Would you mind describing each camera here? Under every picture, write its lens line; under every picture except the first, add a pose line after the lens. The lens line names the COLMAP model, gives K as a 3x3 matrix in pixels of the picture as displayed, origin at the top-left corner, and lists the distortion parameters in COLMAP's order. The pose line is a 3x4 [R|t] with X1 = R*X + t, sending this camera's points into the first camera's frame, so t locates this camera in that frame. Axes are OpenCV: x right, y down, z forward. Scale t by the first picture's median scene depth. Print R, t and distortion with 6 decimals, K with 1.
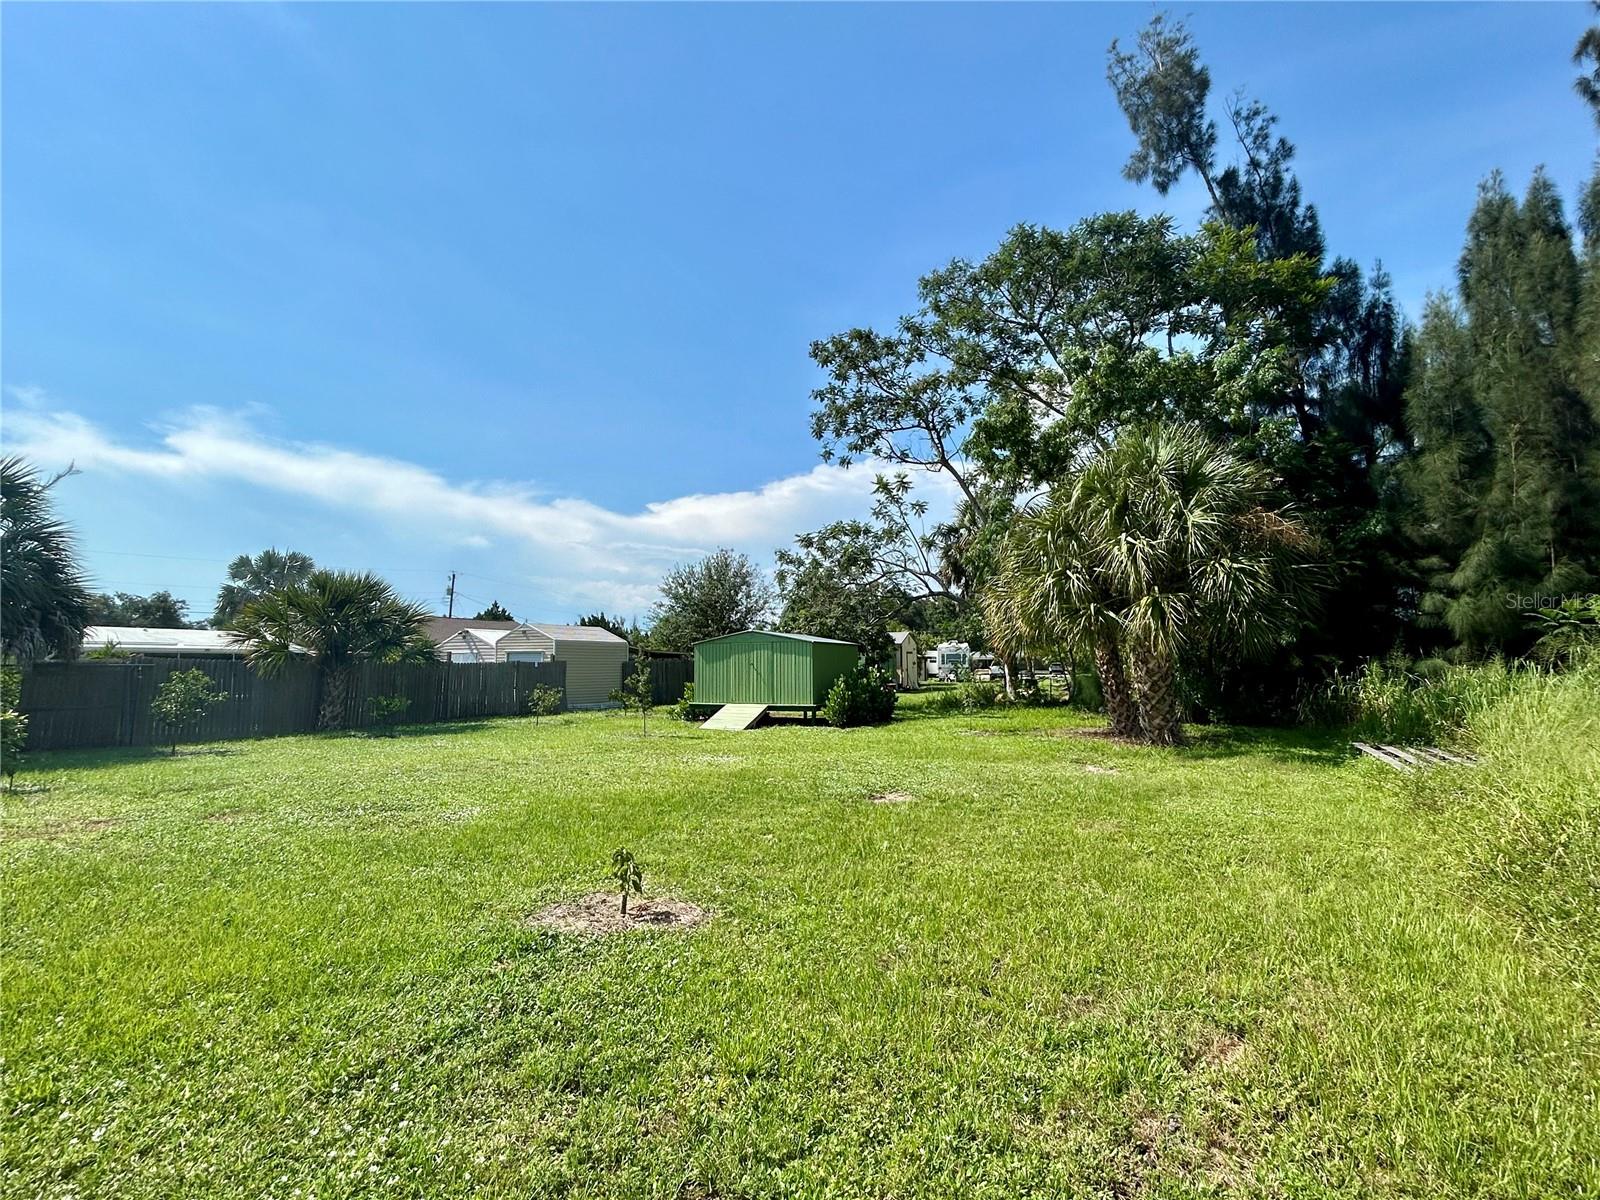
lens RADIAL K [[751.6, 0, 808.6], [0, 751.6, 613.5], [0, 0, 1]] dist [-0.006270, -0.000516]
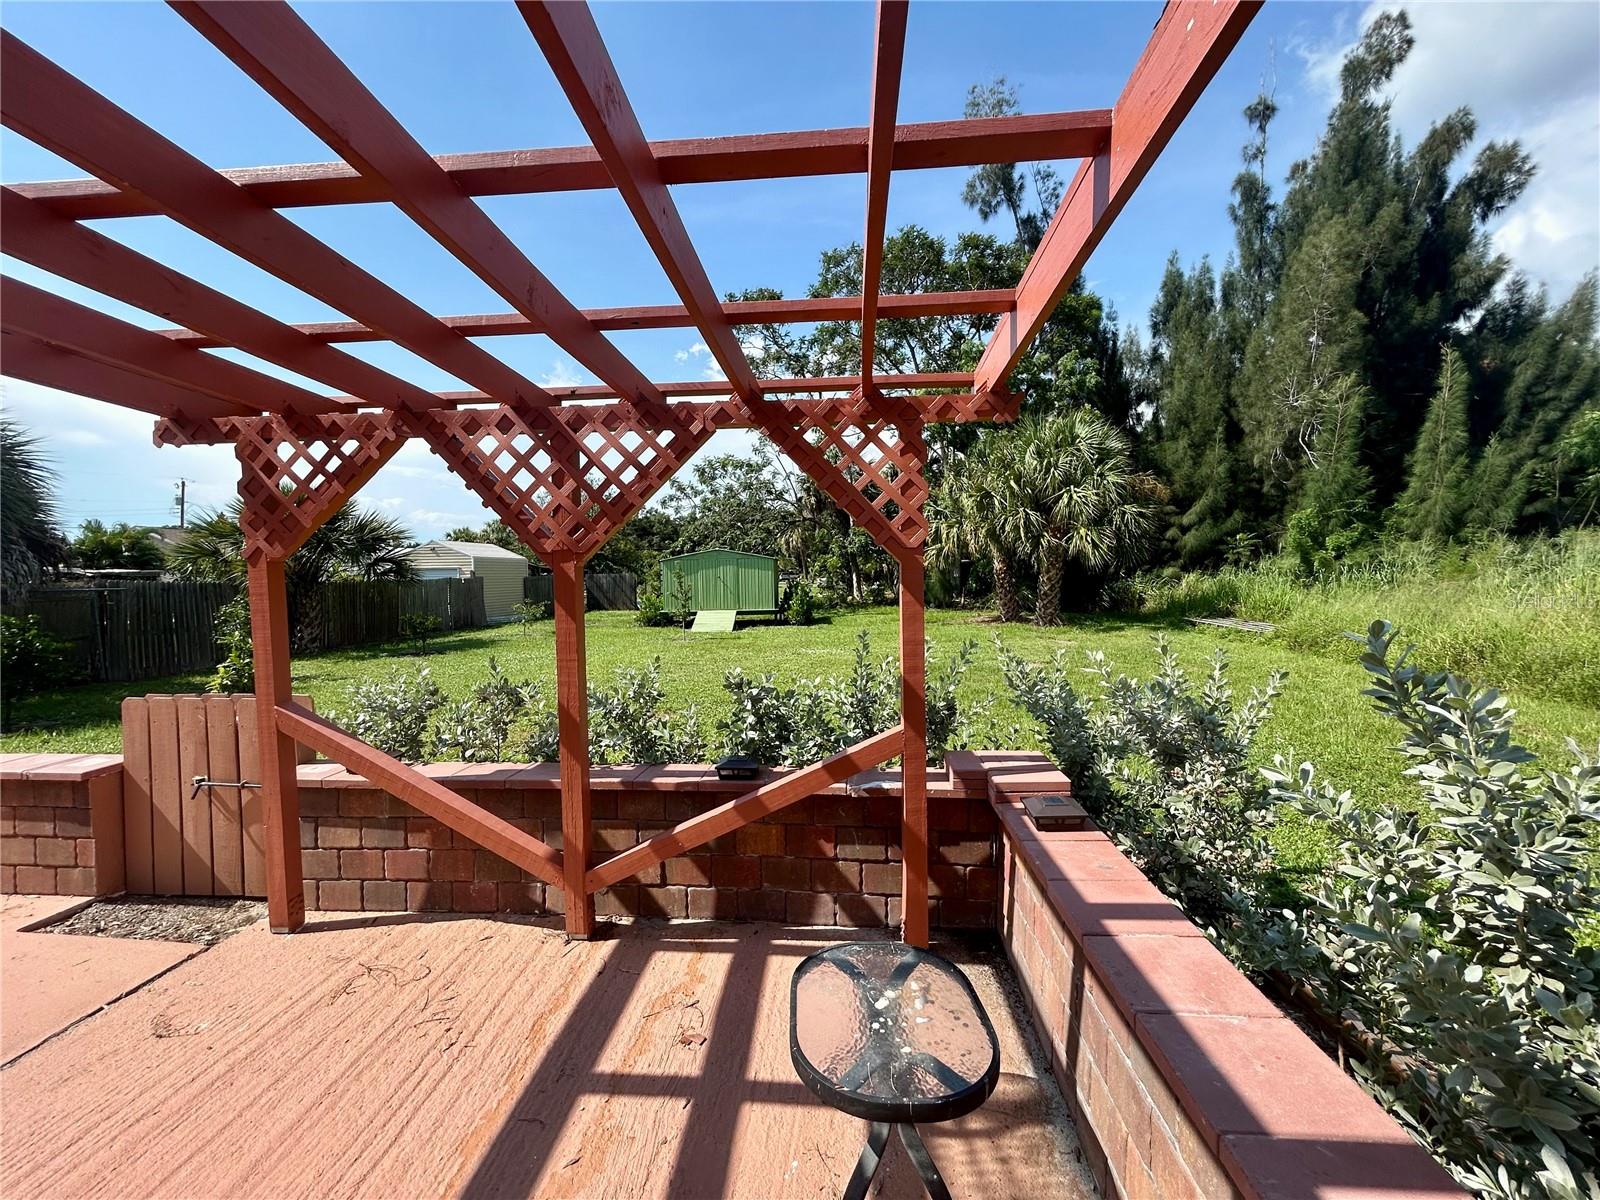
lens RADIAL K [[646.3, 0, 800.7], [0, 646.3, 598.3], [0, 0, 1]] dist [-0.003904, 0.001884]
pose [[0.918007, -0.027055, 0.395640, -0.316314], [-0.013619, 0.994931, 0.099636, -0.001842], [-0.396330, -0.096855, 0.912985, 0.014056]]
